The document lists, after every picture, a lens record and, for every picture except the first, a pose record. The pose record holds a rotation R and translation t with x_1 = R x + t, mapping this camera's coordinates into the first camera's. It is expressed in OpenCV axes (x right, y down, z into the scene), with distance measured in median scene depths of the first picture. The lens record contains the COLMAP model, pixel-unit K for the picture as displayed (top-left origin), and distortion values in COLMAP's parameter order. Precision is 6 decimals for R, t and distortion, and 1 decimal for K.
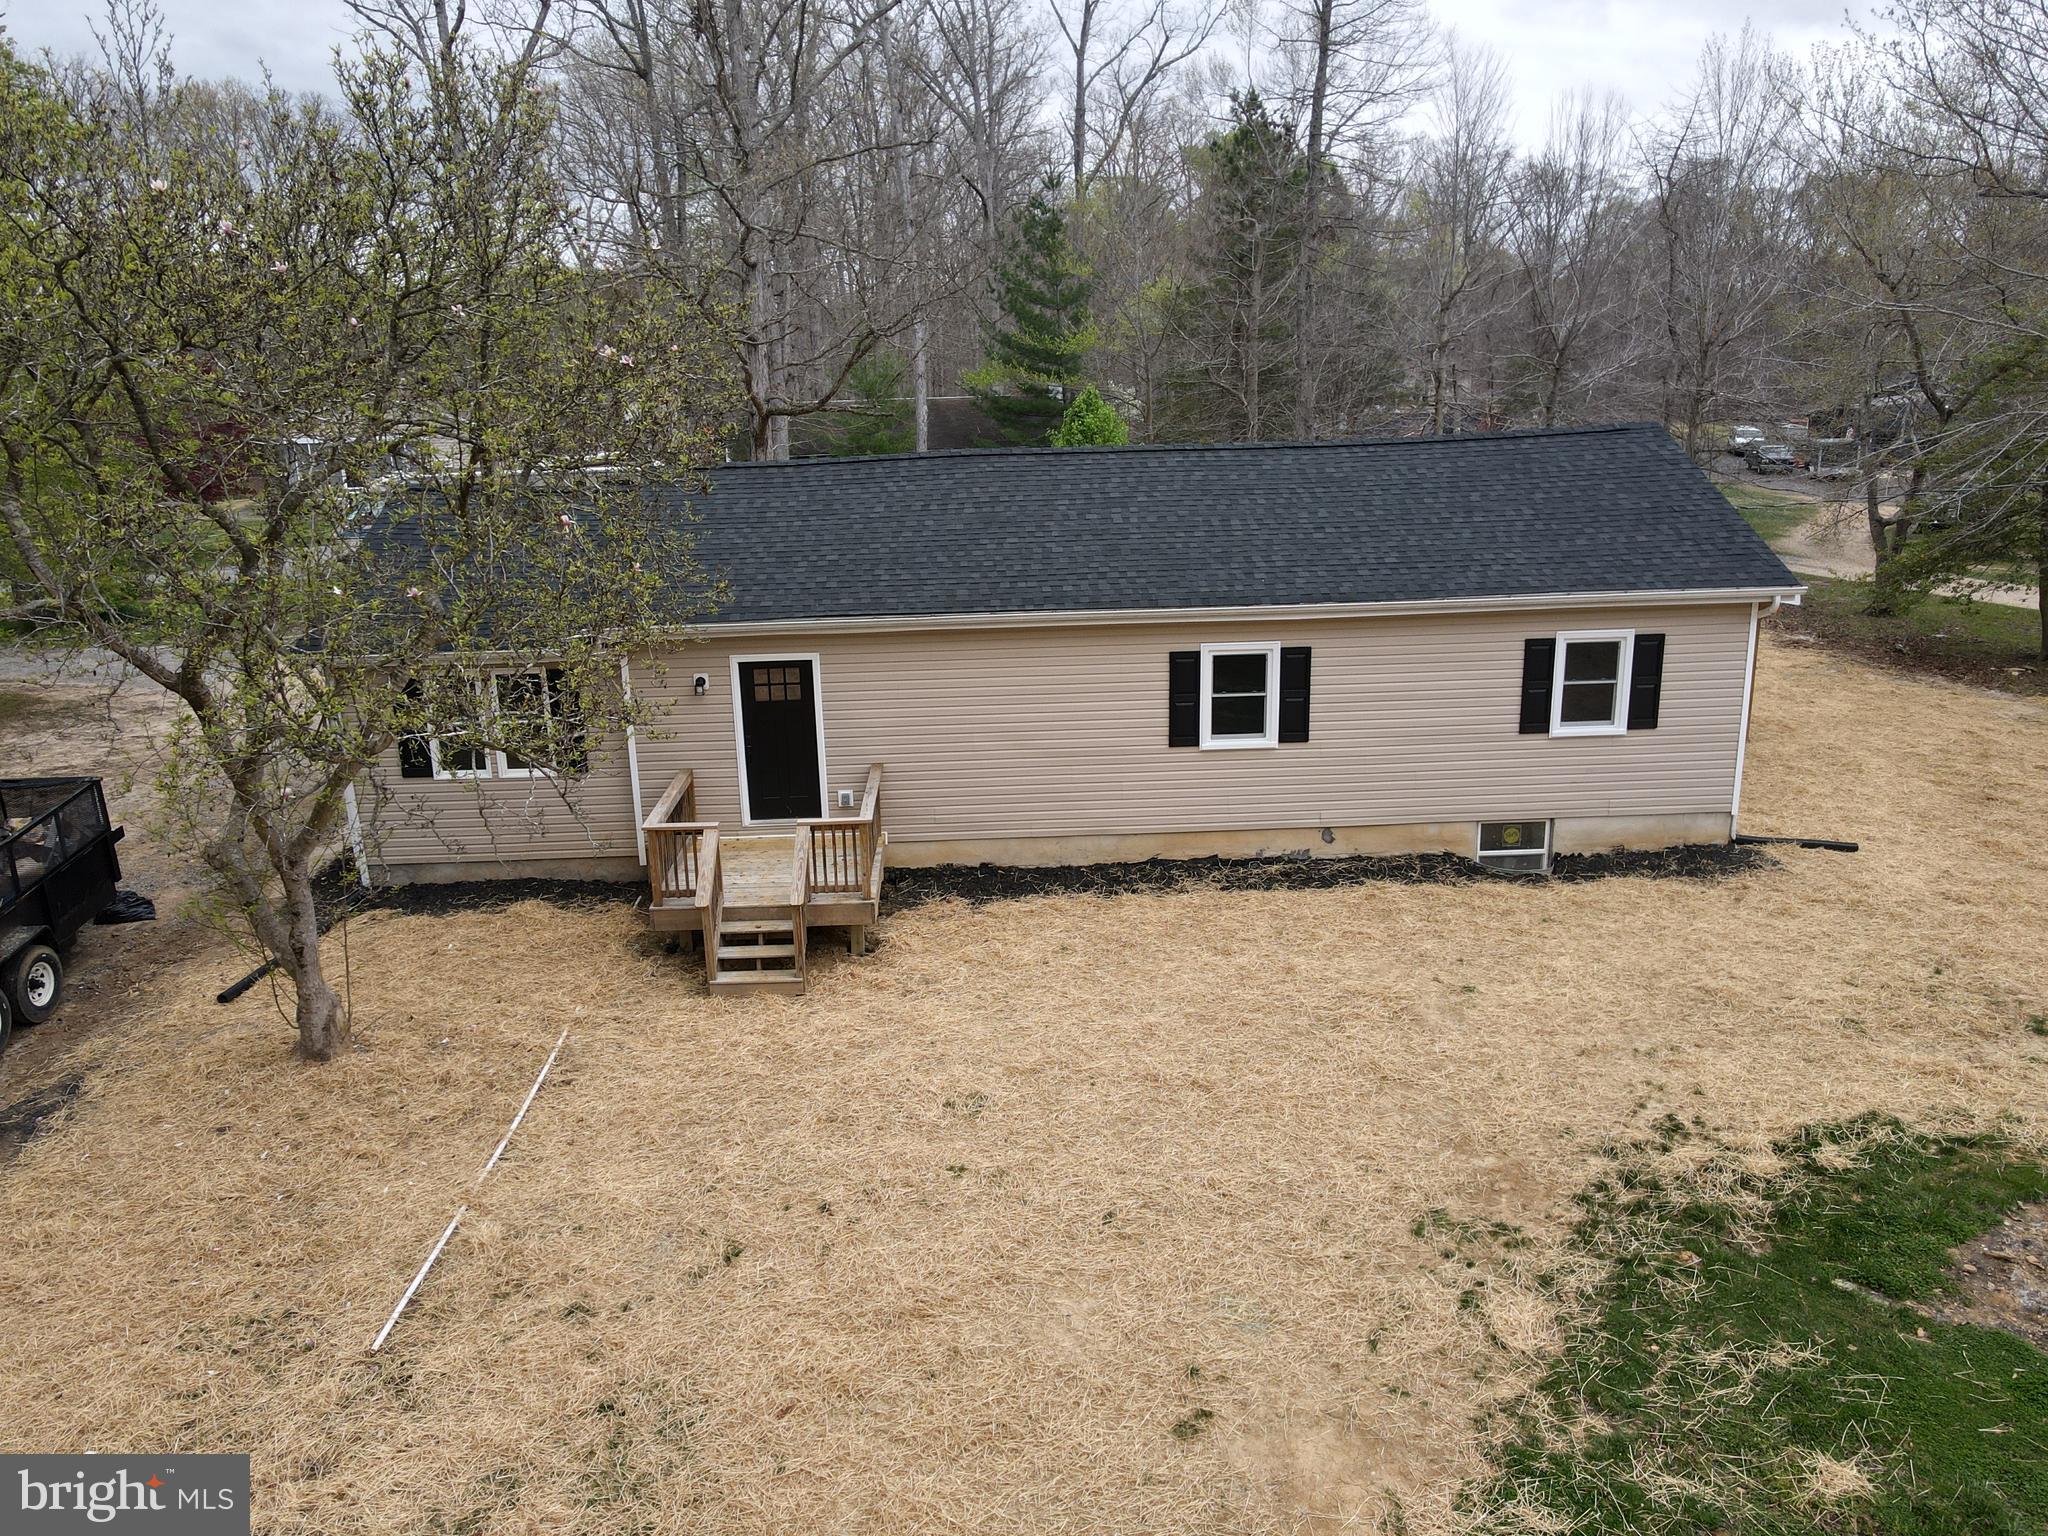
lens RADIAL K [[1493.8, 0, 1014.5], [0, 1493.8, 760.2], [0, 0, 1]] dist [0.005915, 0.014037]
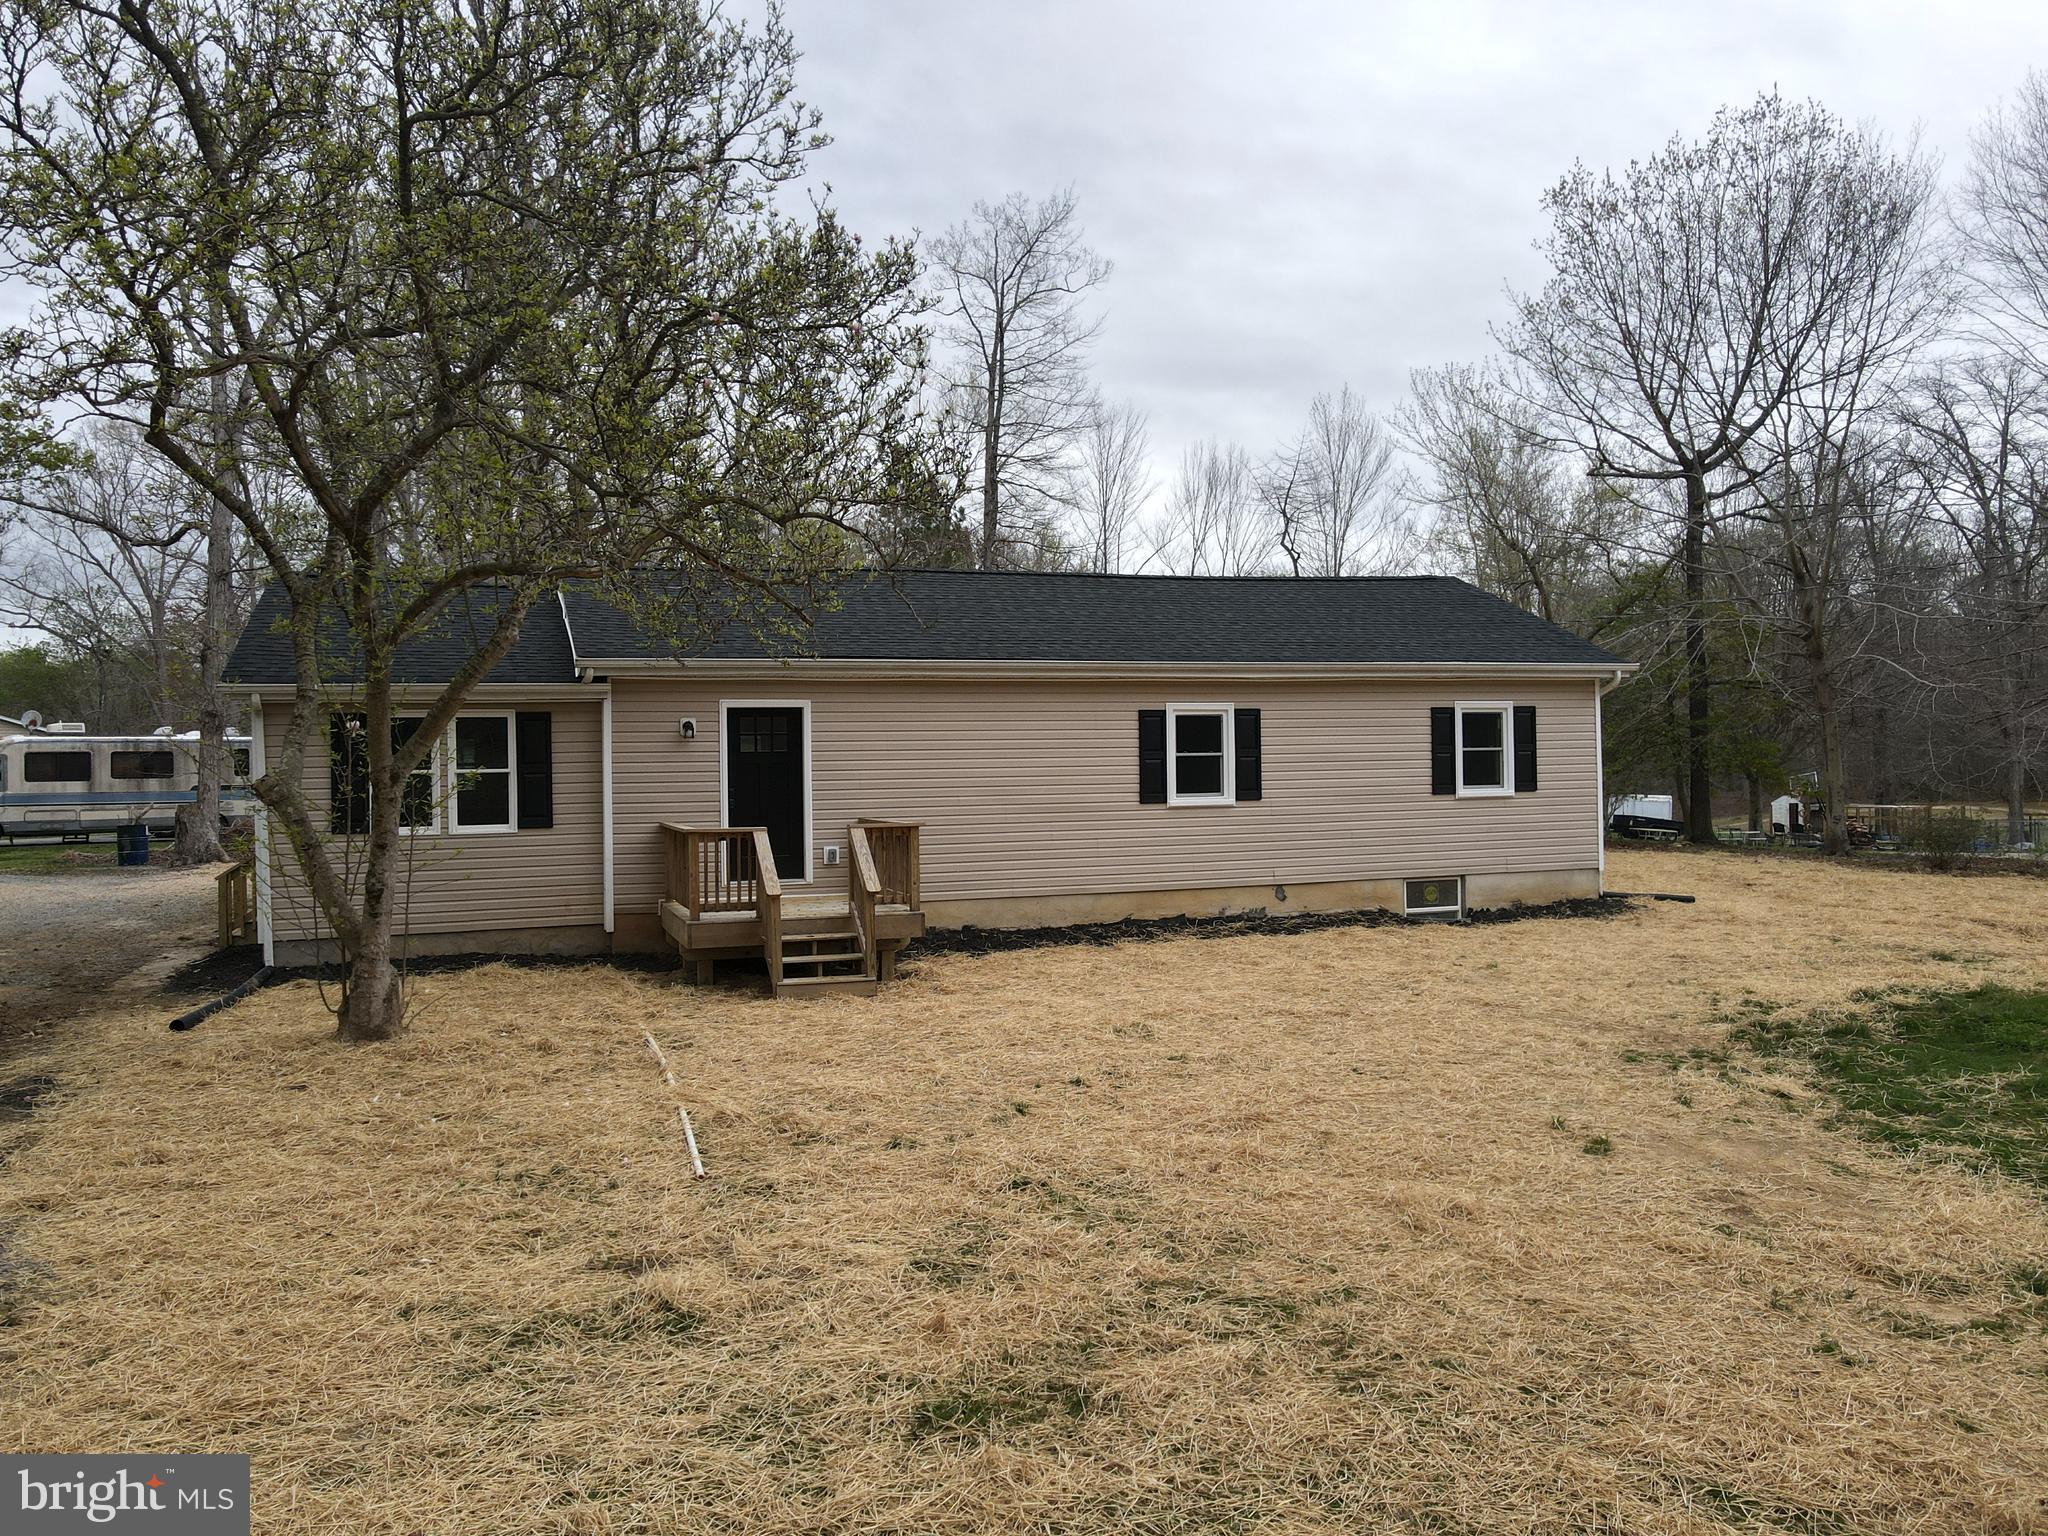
lens RADIAL K [[1493.8, 0, 1012.1], [0, 1493.8, 766.8], [0, 0, 1]] dist [0.005915, 0.014037]
pose [[0.955750, 0.008404, 0.294058, -0.286787], [0.069180, 0.965139, -0.252431, 0.222660], [-0.285929, 0.261604, 0.921850, 0.068767]]
